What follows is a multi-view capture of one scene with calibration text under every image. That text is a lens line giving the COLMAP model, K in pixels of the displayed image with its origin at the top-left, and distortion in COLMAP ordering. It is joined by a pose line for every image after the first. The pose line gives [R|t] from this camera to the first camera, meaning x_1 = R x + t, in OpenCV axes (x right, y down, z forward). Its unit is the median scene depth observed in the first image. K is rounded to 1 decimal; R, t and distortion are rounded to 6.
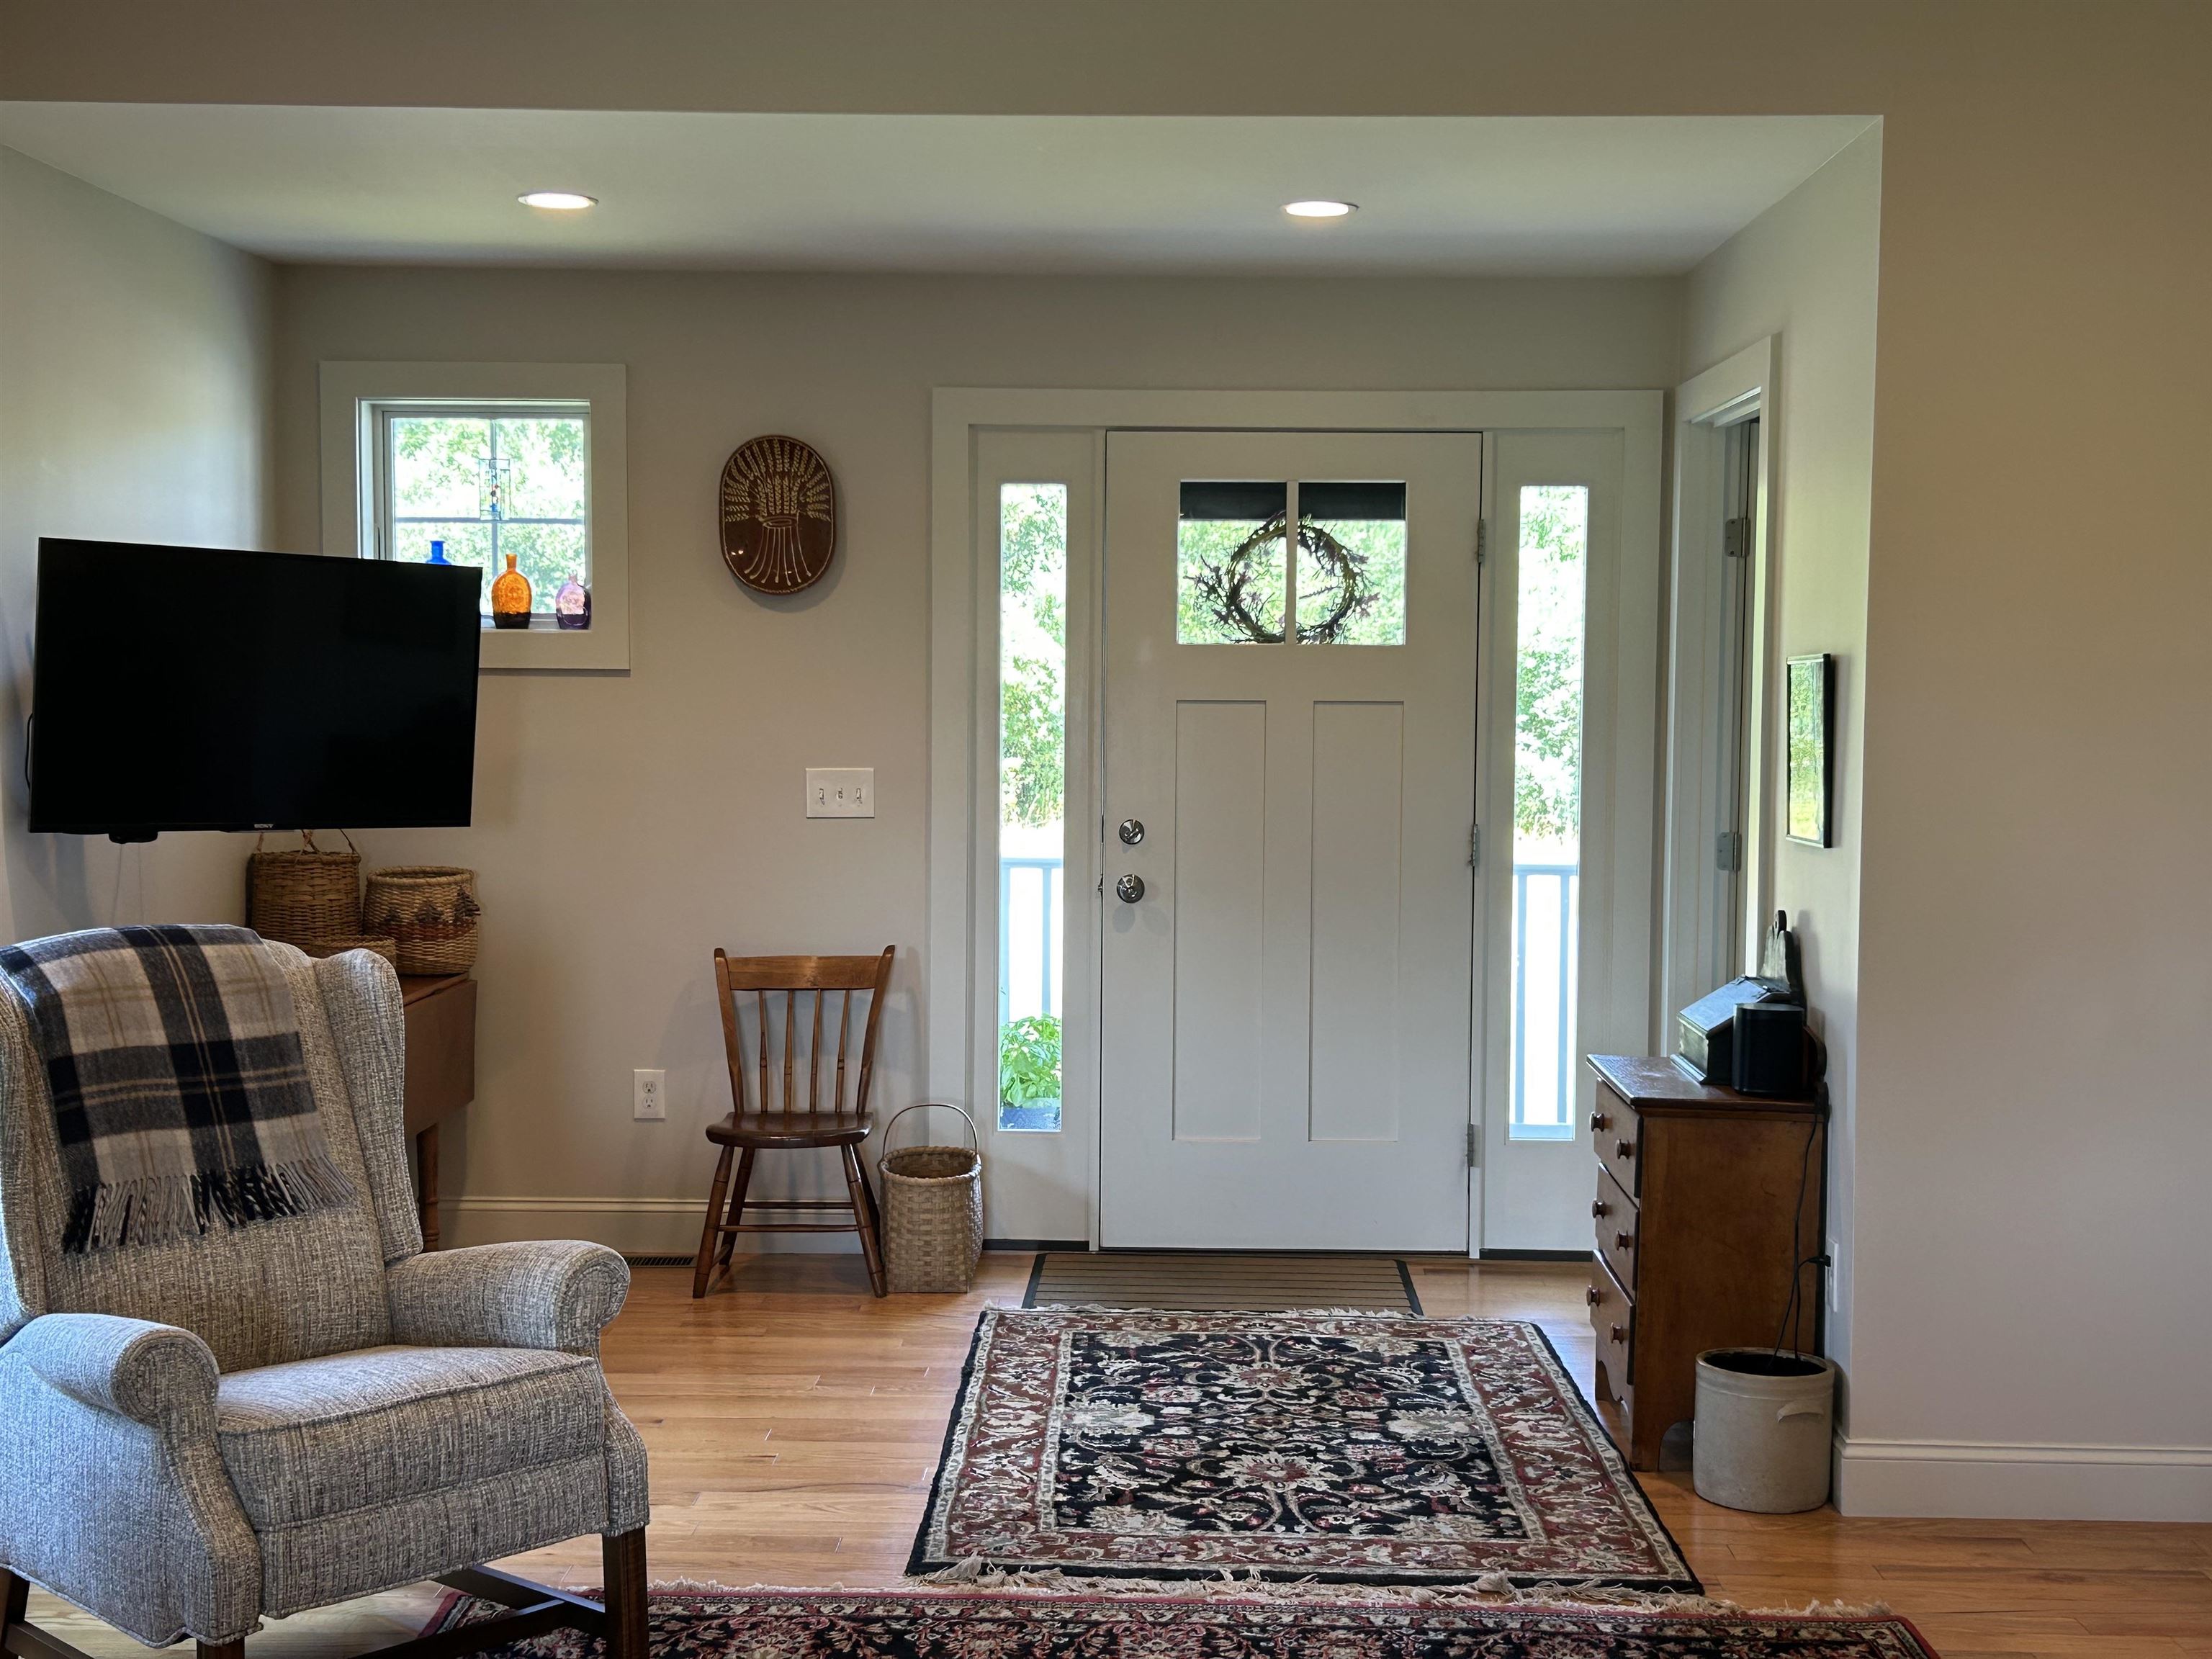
lens RADIAL K [[2796.2, 0, 1106.0], [0, 2796.2, 829.5], [0, 0, 1]] dist [0.080928, -0.014844]
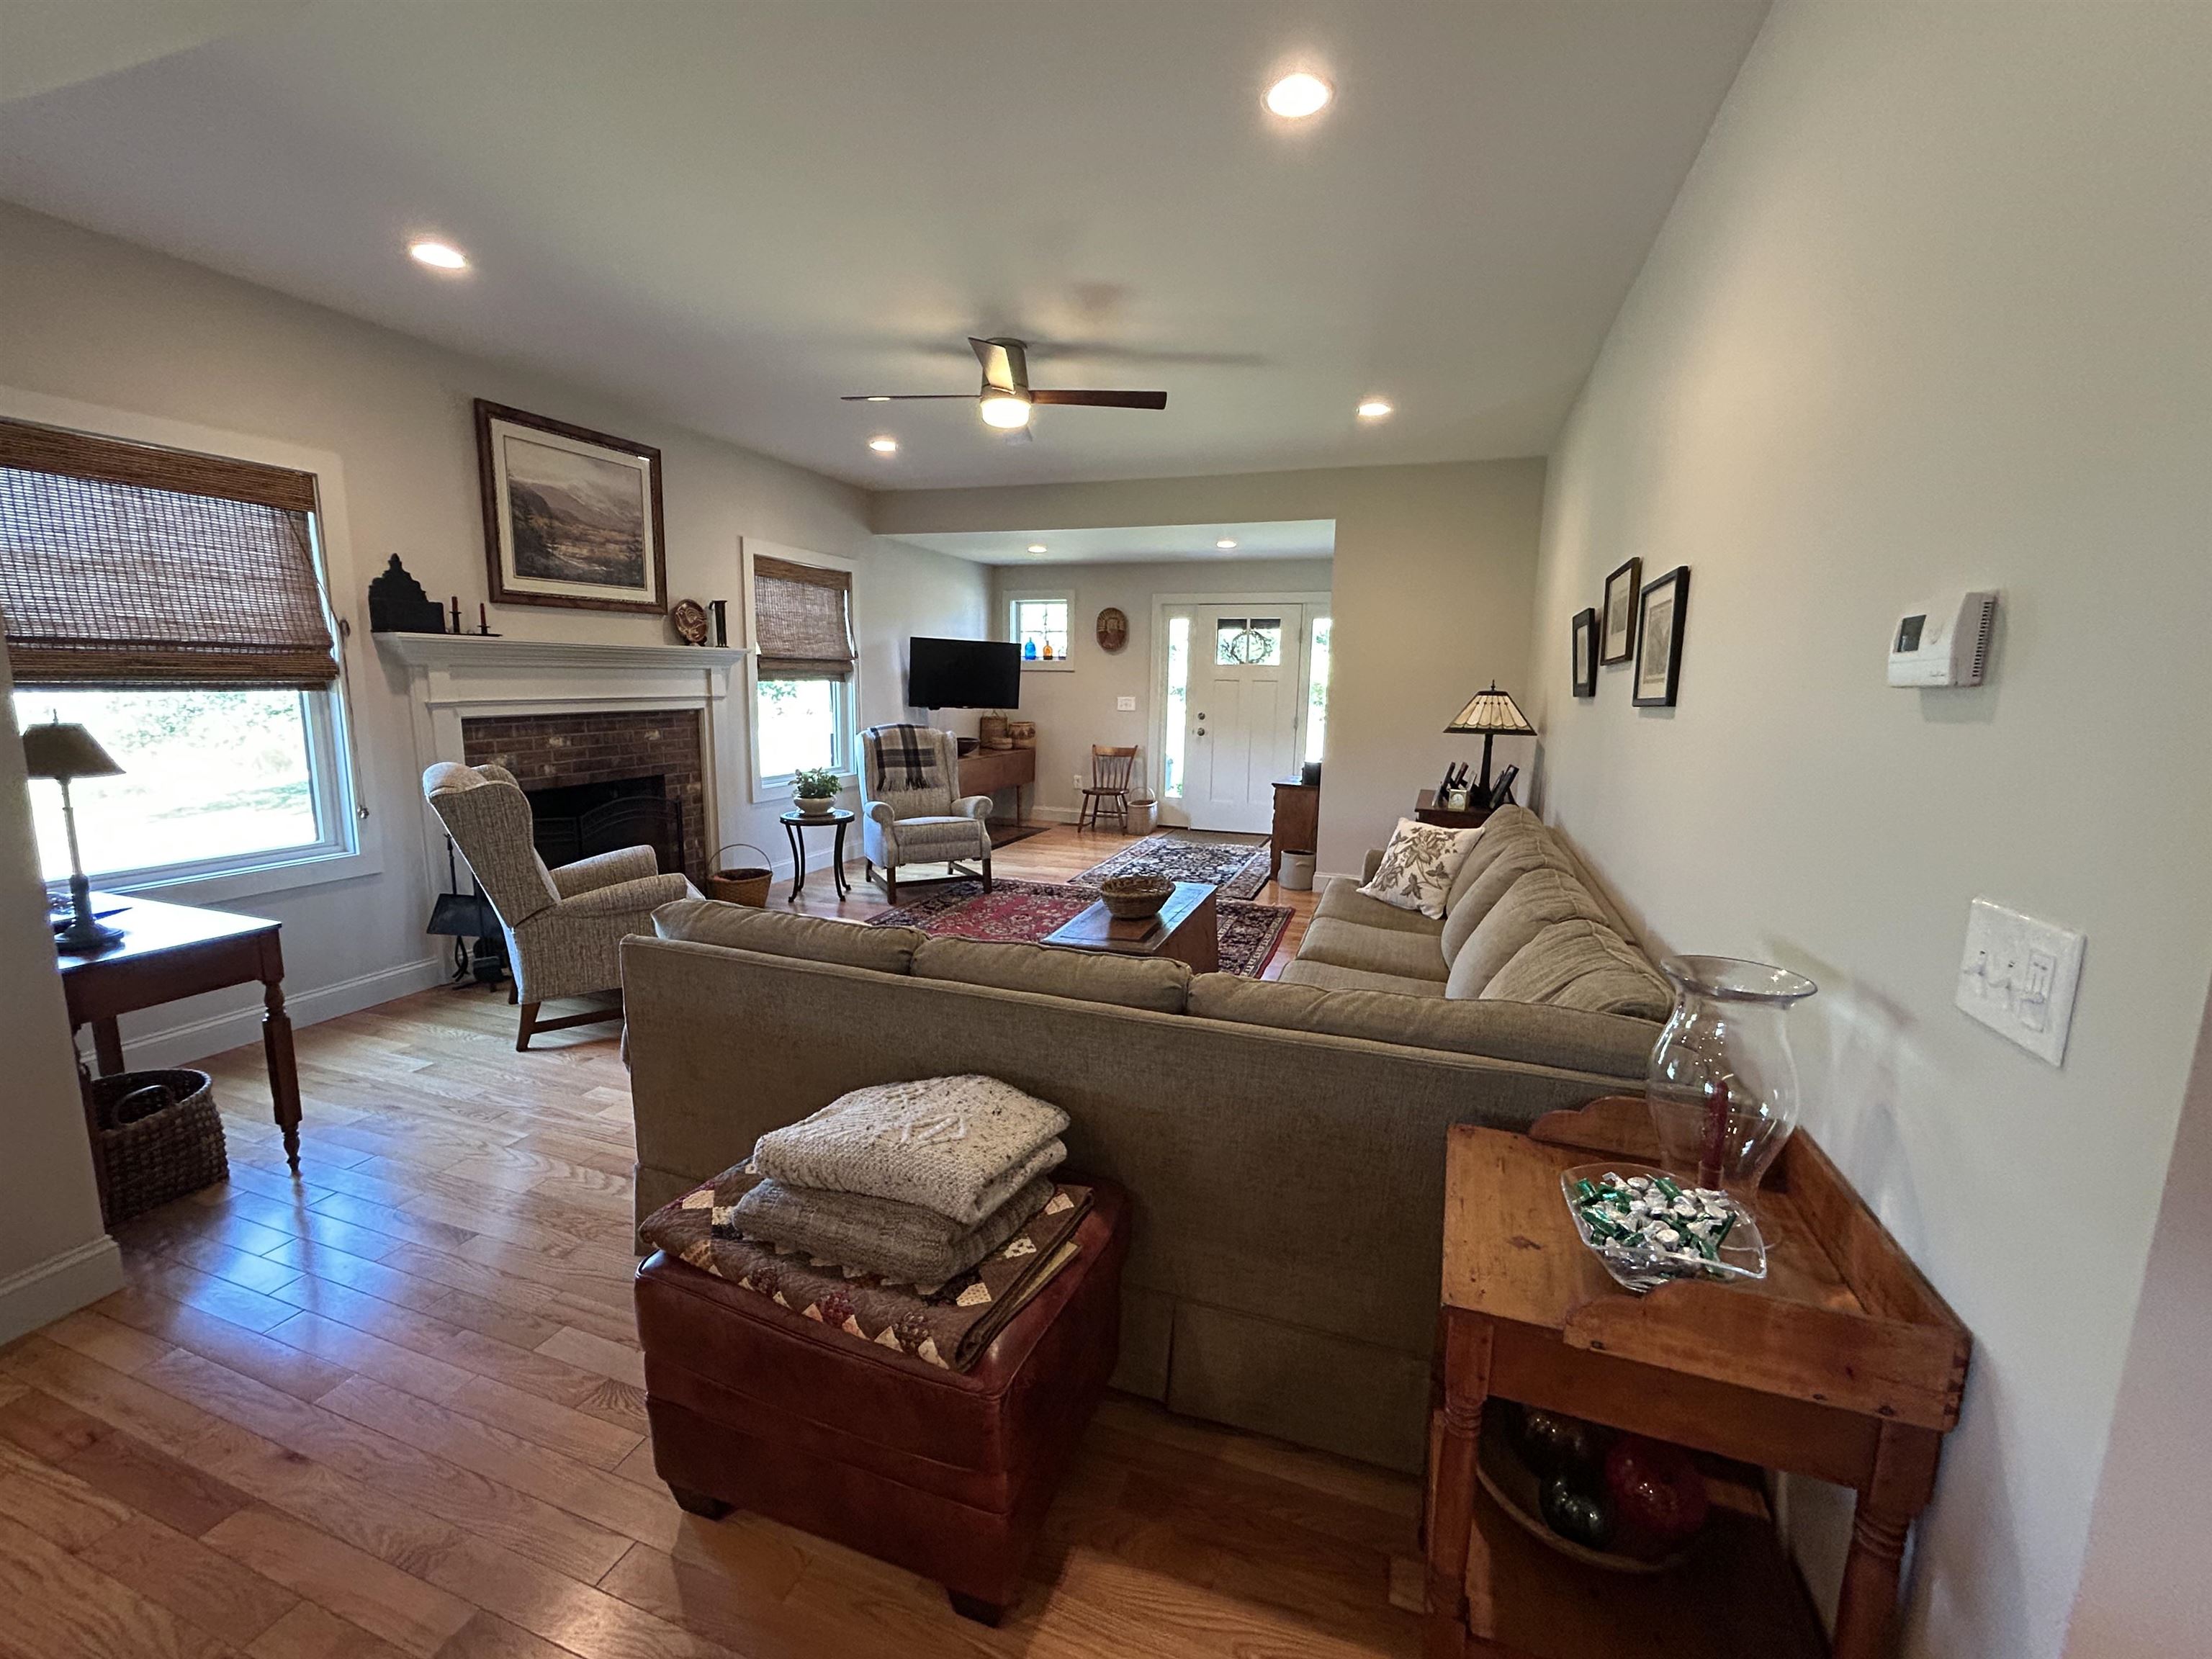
lens RADIAL K [[920.3, 0, 1106.0], [0, 920.3, 829.5], [0, 0, 1]] dist [-0.001618, 0.000018]
pose [[0.949322, 0.059250, -0.308671, 0.278517], [-0.026864, 0.993773, 0.108135, 0.021980], [0.313156, -0.094363, 0.945002, -0.199049]]
